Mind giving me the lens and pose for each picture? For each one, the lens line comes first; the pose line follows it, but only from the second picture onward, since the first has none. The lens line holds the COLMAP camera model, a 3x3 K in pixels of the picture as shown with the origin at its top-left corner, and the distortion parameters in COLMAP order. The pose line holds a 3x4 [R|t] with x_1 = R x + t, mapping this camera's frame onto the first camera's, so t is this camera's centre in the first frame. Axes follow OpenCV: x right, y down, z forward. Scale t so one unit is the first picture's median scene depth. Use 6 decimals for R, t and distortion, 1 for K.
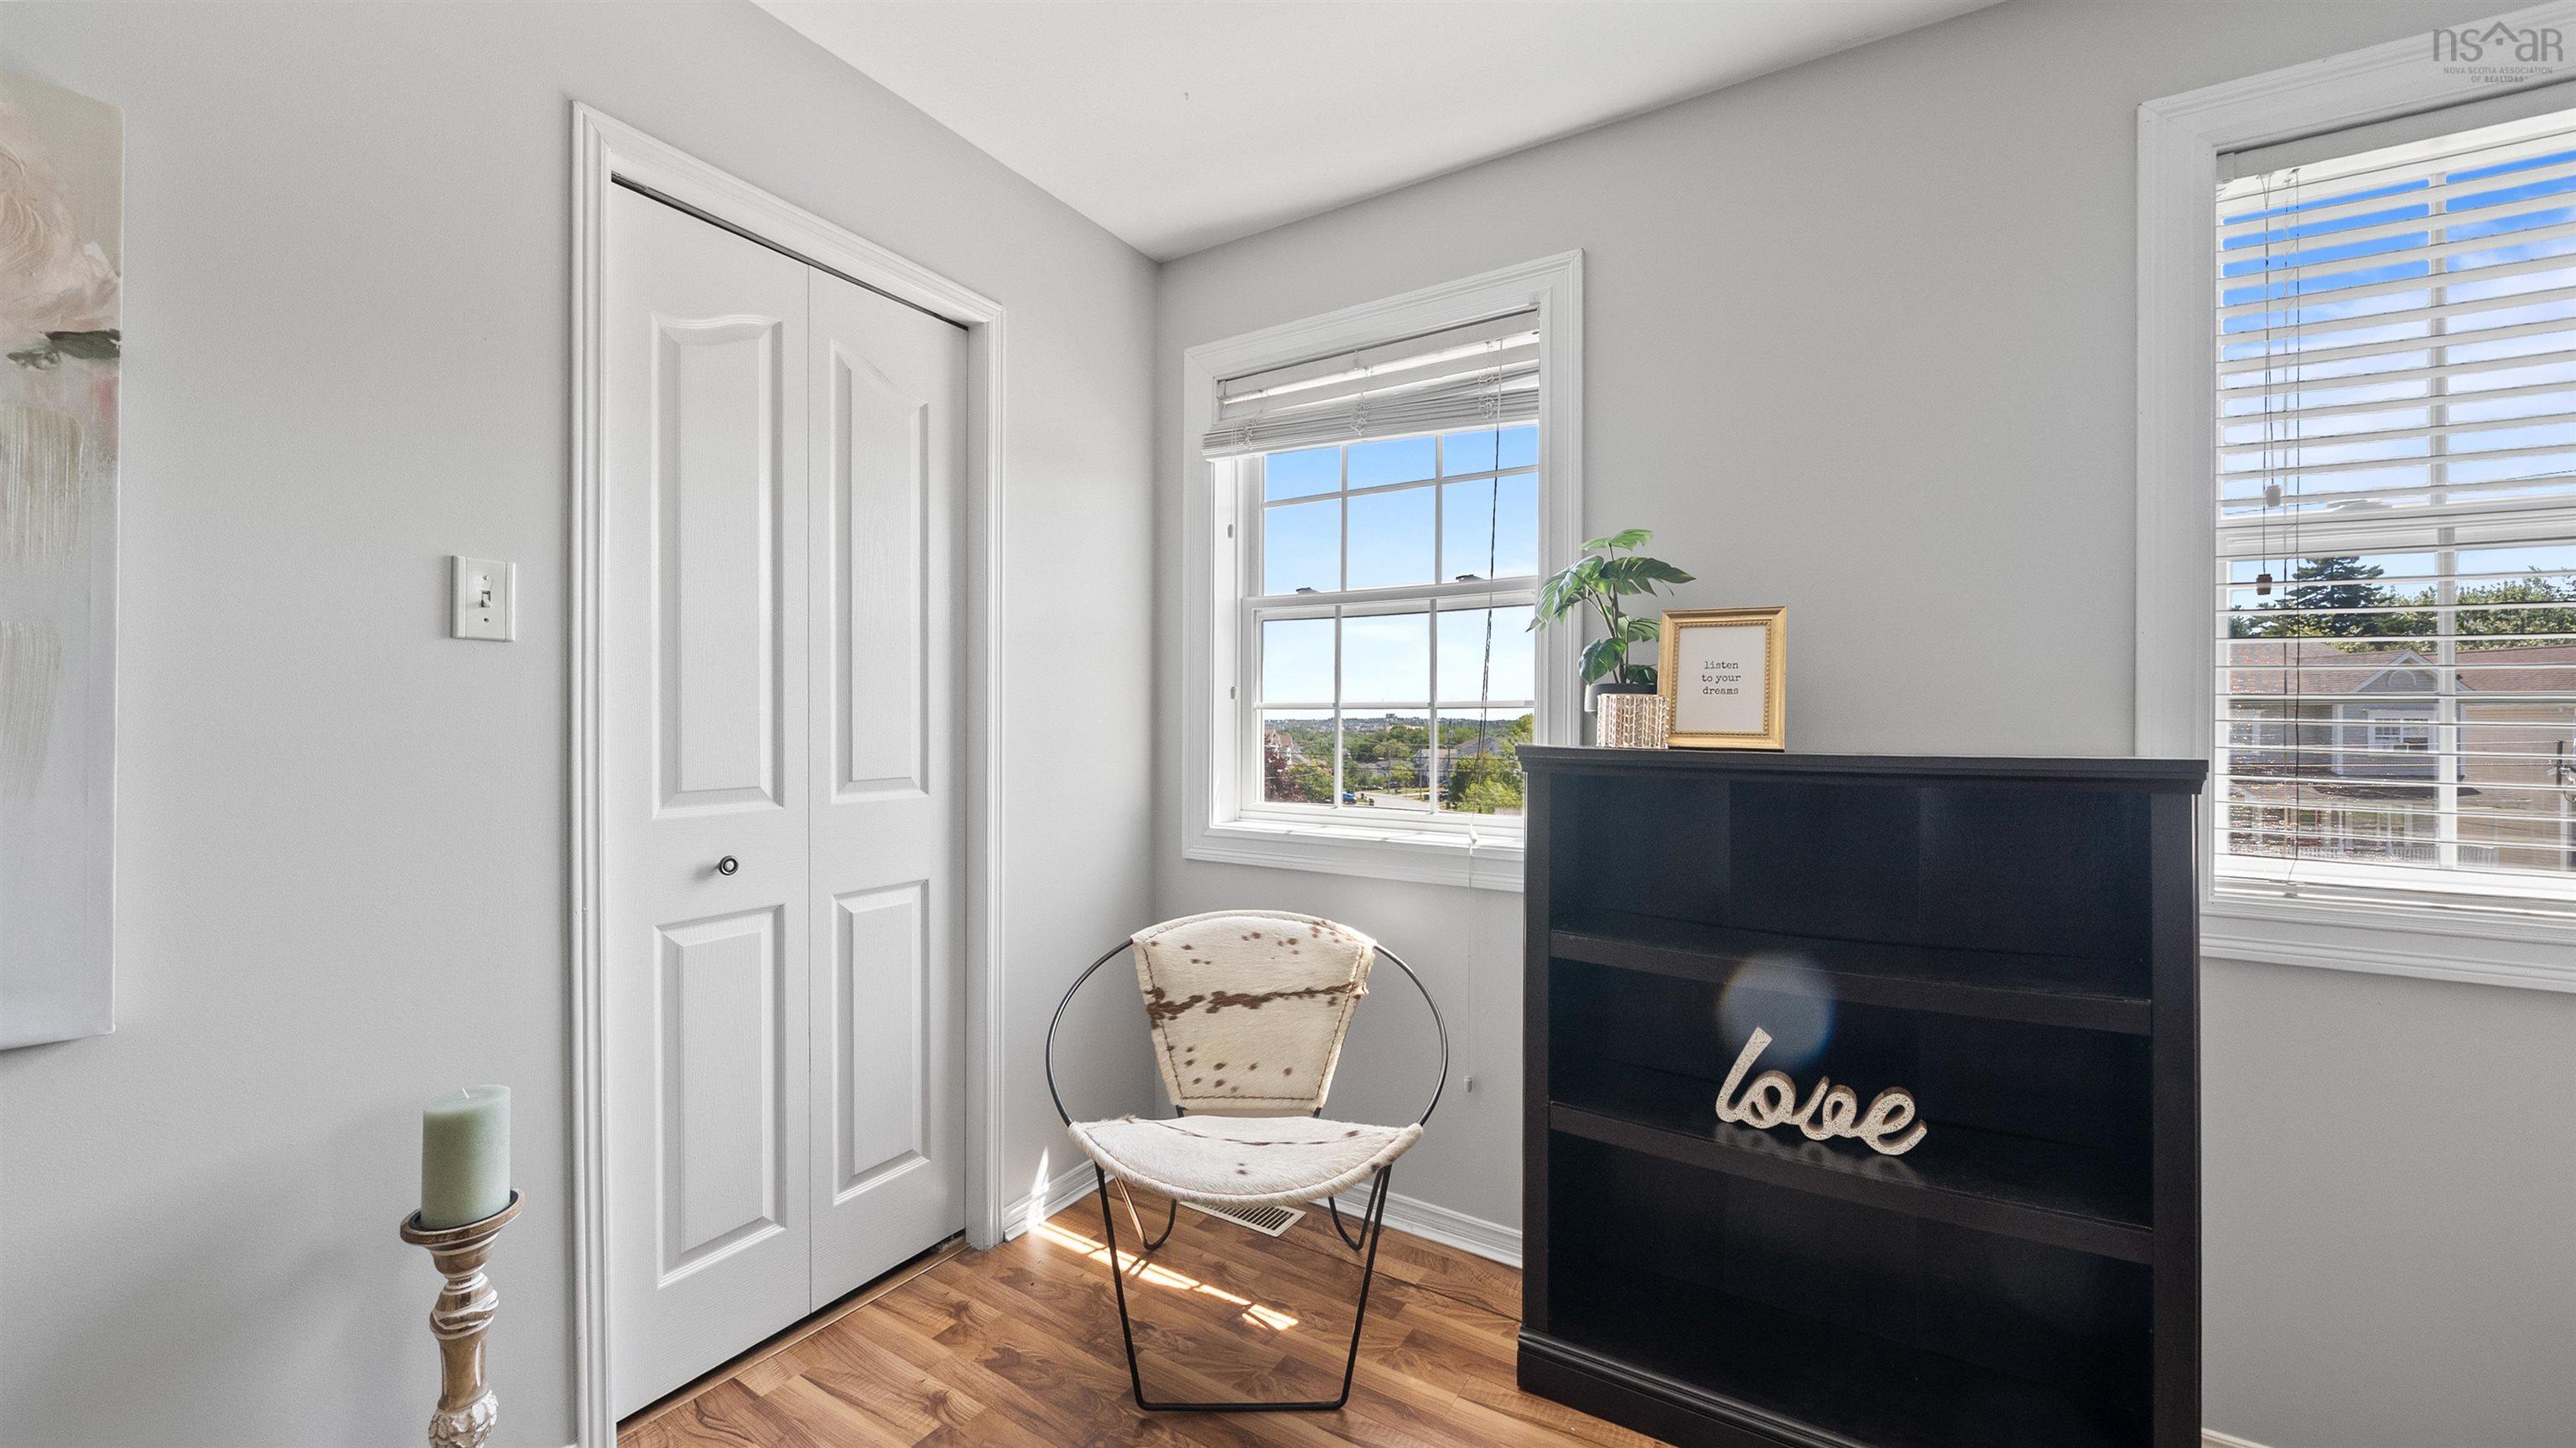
lens RADIAL K [[945.2, 0, 1291.7], [0, 945.2, 718.8], [0, 0, 1]] dist [-0.007592, 0.000365]
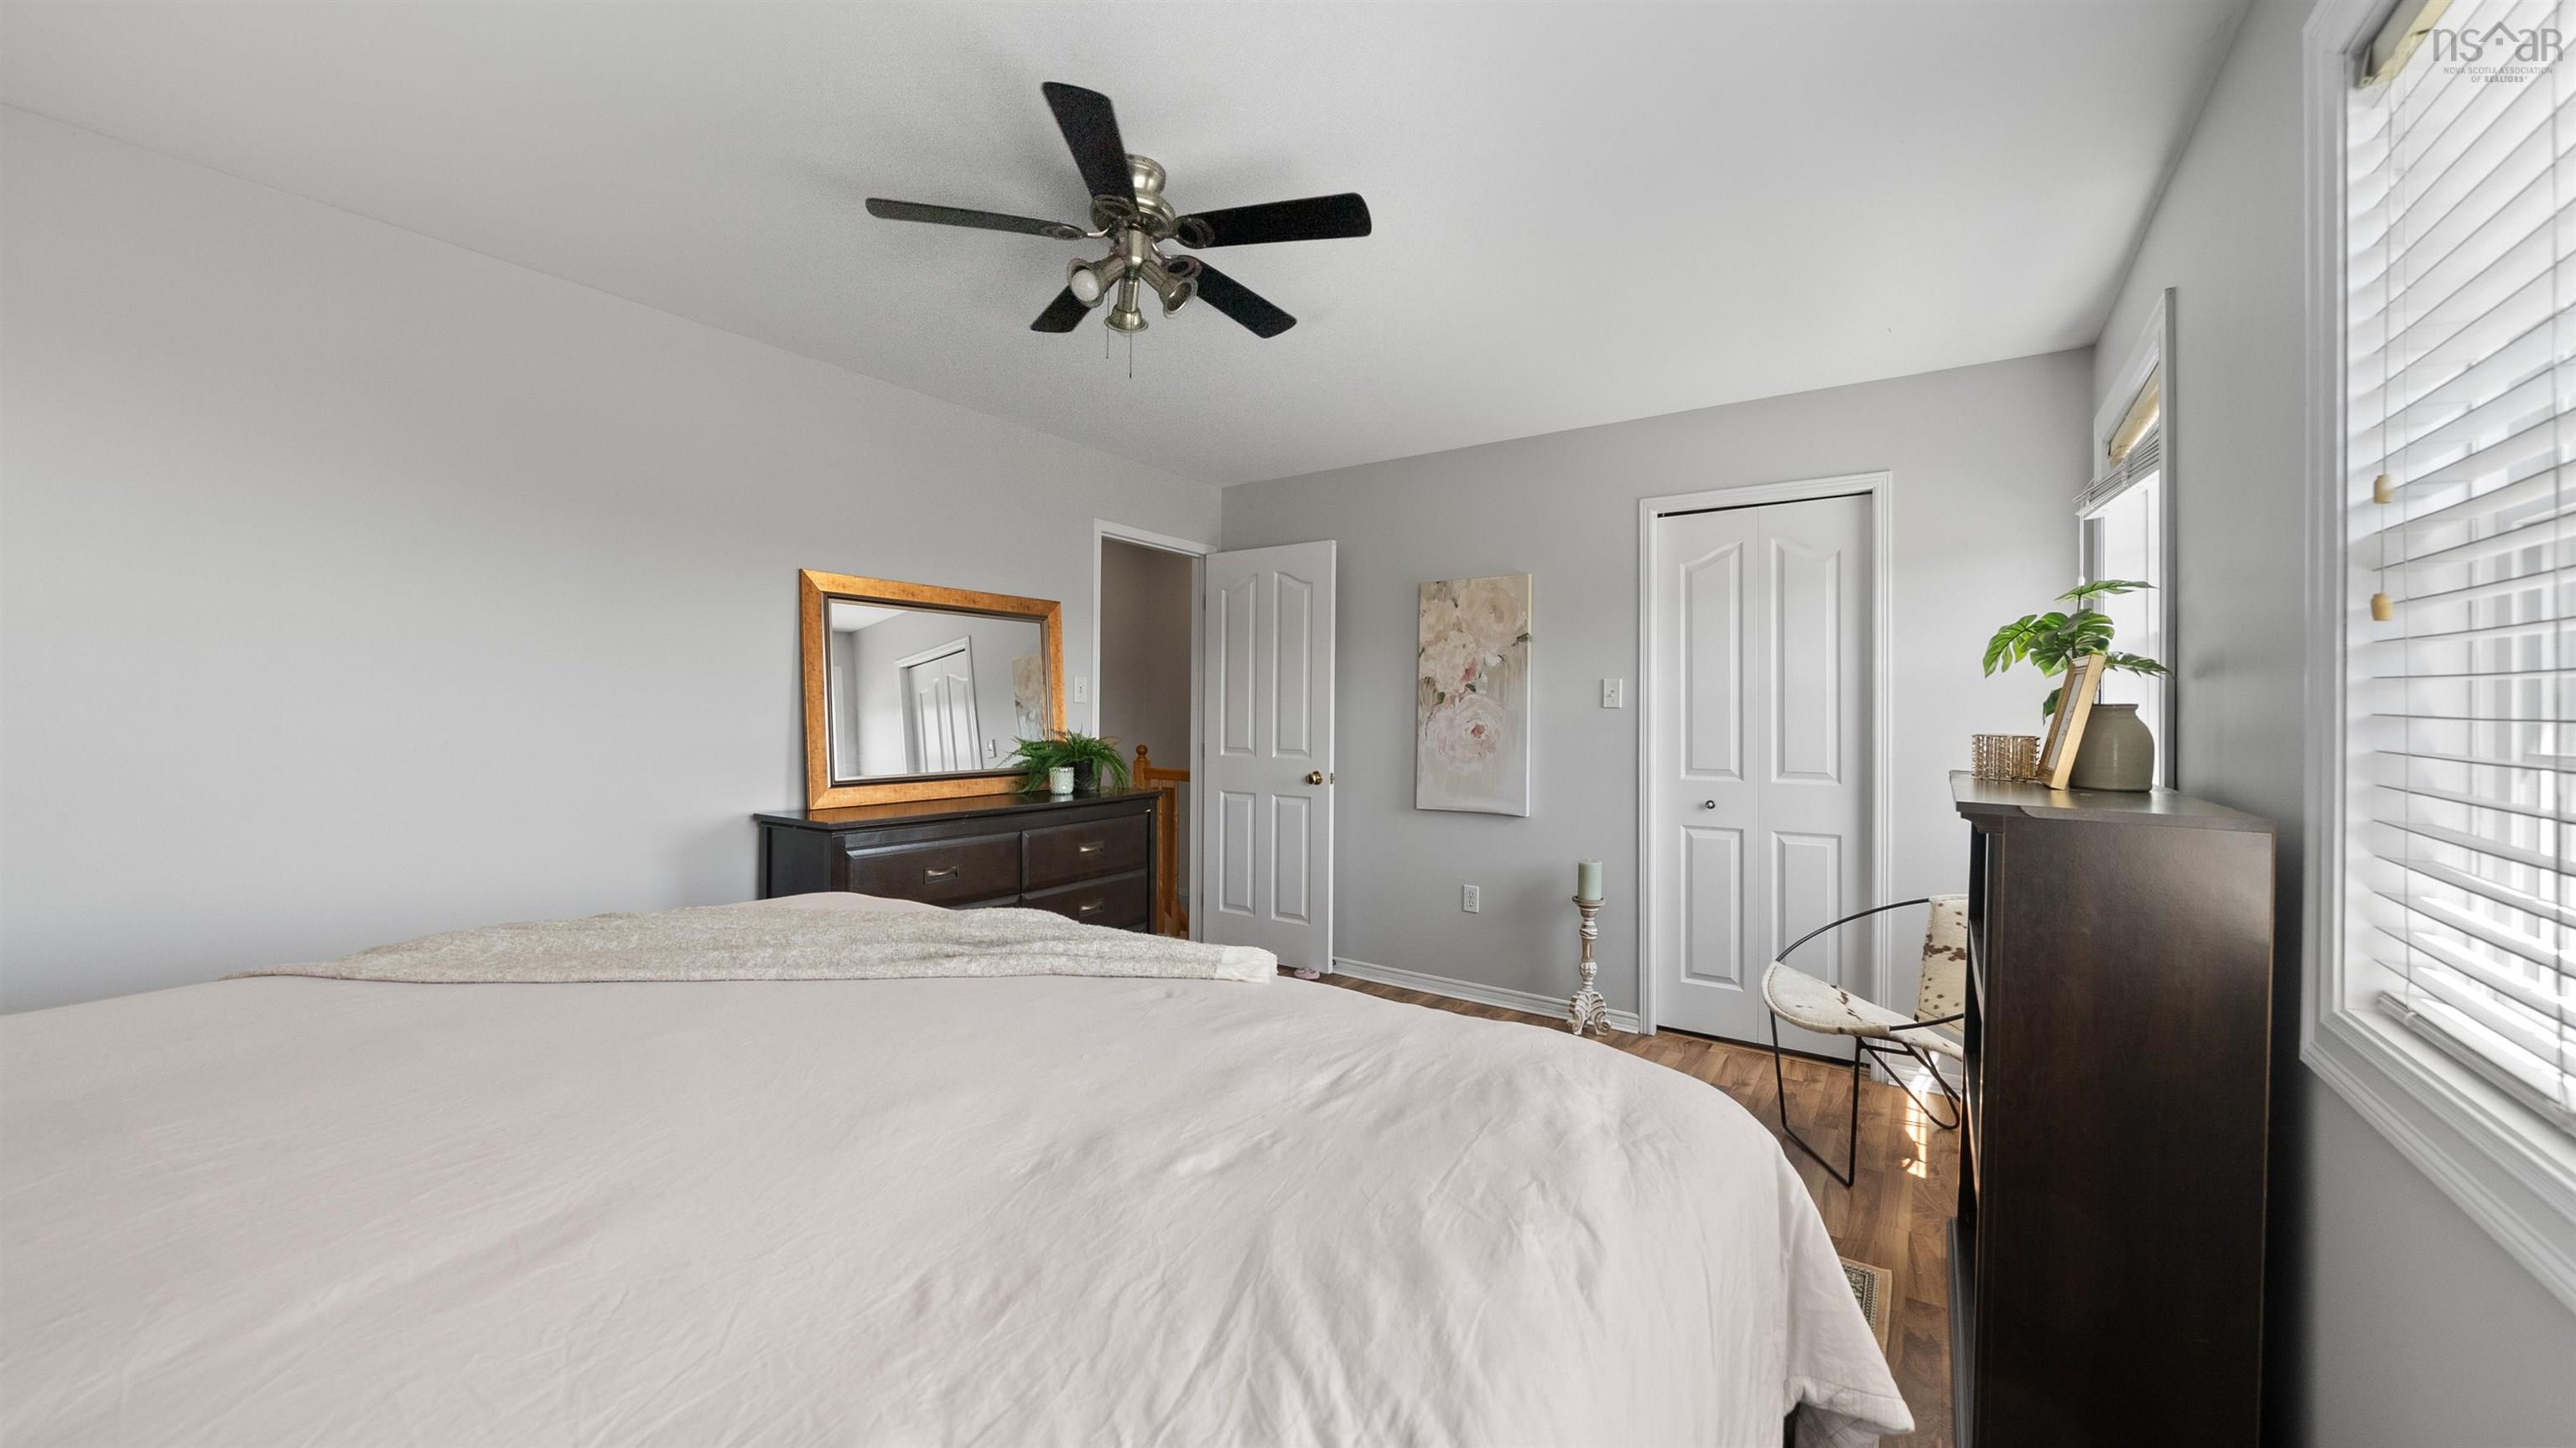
lens RADIAL K [[945.2, 0, 1244.4], [0, 945.2, 712.9], [0, 0, 1]] dist [-0.007592, 0.000365]
pose [[-0.103020, -0.002367, -0.994677, 1.403911], [-0.005144, 0.999985, -0.001847, -0.038564], [0.994666, 0.004926, -0.103030, 0.129689]]
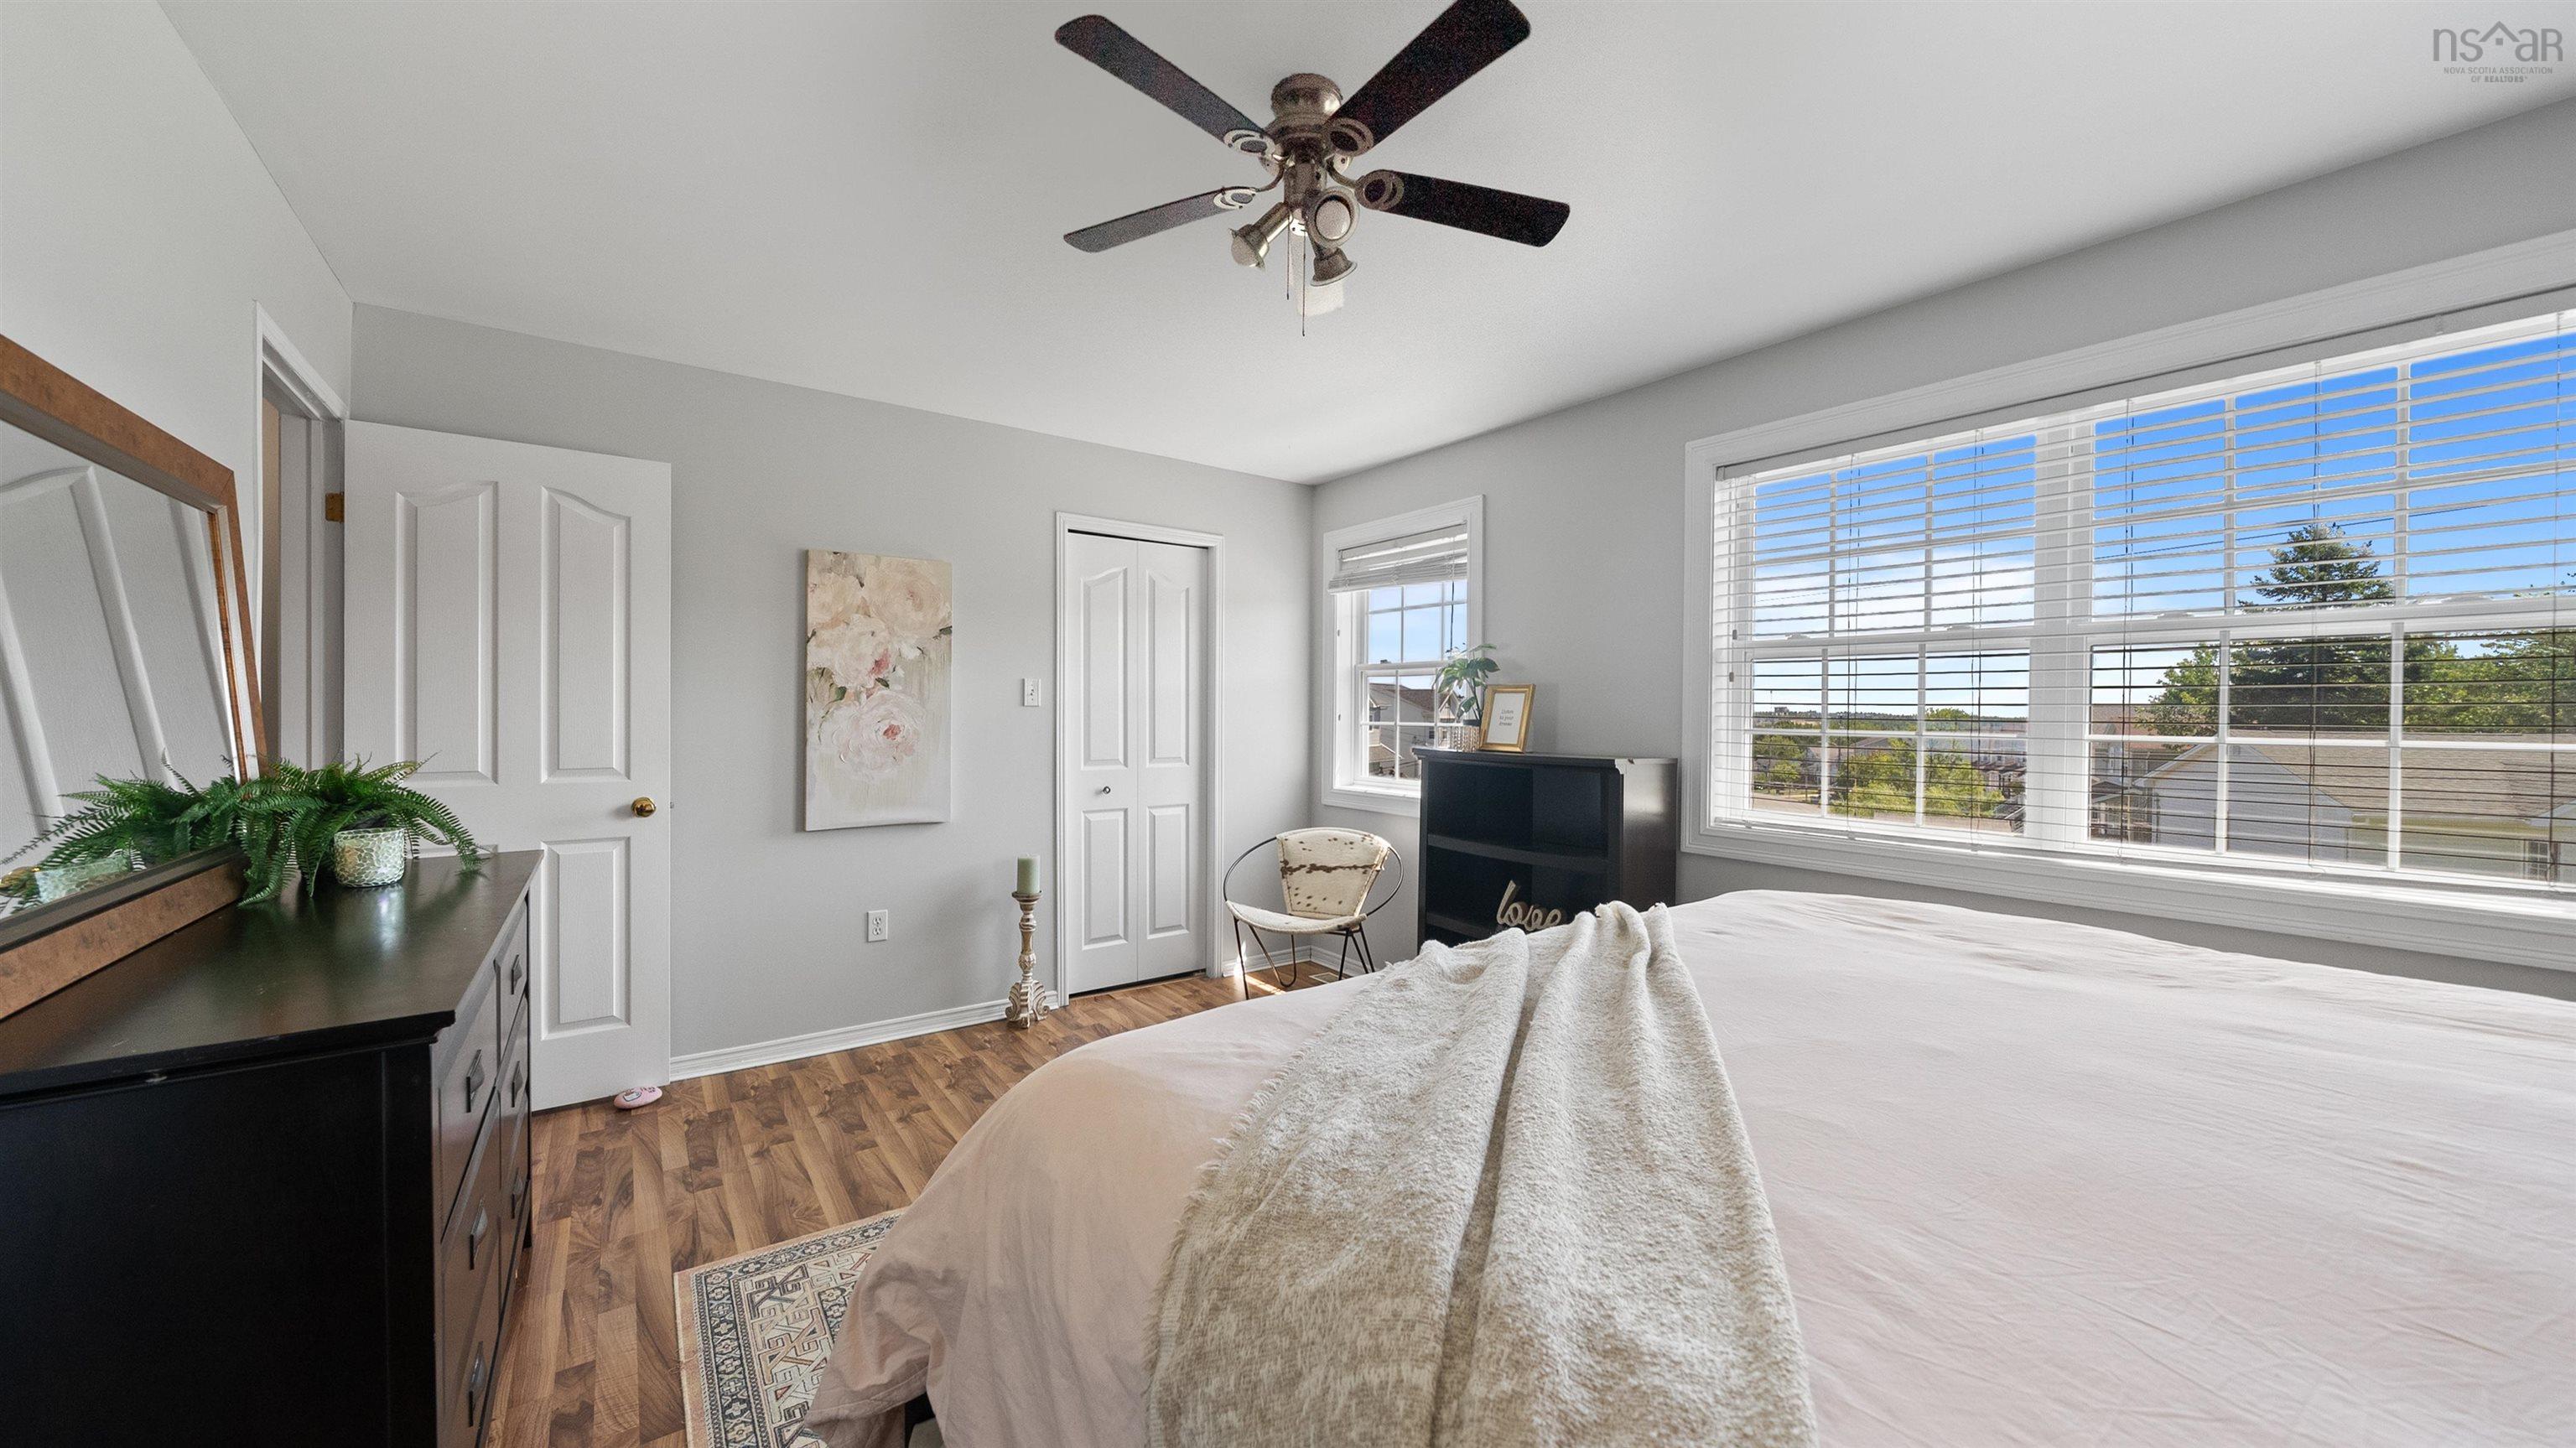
lens RADIAL K [[945.2, 0, 1297.5], [0, 945.2, 722.1], [0, 0, 1]] dist [-0.007592, 0.000365]
pose [[0.925835, 0.007801, -0.377848, 0.695400], [-0.003403, 0.999918, 0.012306, -0.049569], [0.377913, -0.010107, 0.925786, -0.961903]]
